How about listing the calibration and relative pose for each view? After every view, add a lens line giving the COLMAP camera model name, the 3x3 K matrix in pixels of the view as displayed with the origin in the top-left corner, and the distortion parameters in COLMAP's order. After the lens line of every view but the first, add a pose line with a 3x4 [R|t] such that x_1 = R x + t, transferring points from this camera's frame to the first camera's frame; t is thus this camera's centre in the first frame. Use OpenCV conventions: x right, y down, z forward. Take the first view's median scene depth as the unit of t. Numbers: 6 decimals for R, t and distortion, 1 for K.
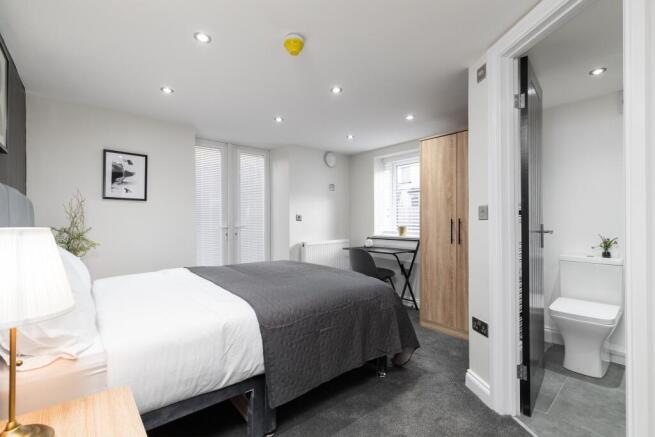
lens RADIAL K [[297.6, 0, 328.4], [0, 297.6, 219.9], [0, 0, 1]] dist [-0.000251, 0.000442]
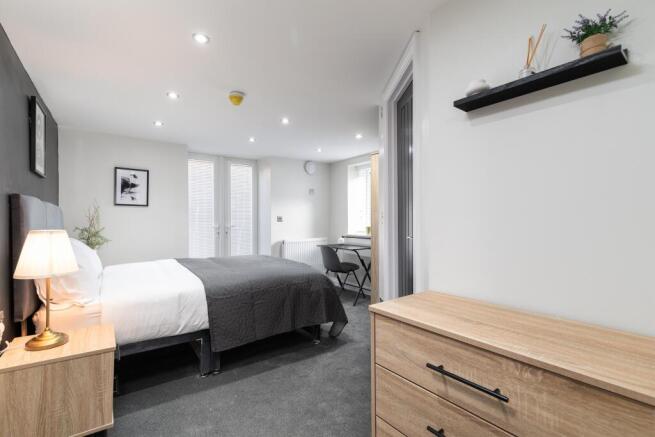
lens RADIAL K [[297.6, 0, 326.7], [0, 297.6, 219.4], [0, 0, 1]] dist [-0.000251, 0.000442]
pose [[0.997825, 0.000992, -0.065913, 0.279407], [-0.000818, 0.999996, 0.002655, -0.015004], [0.065915, -0.002595, 0.997822, -0.258870]]
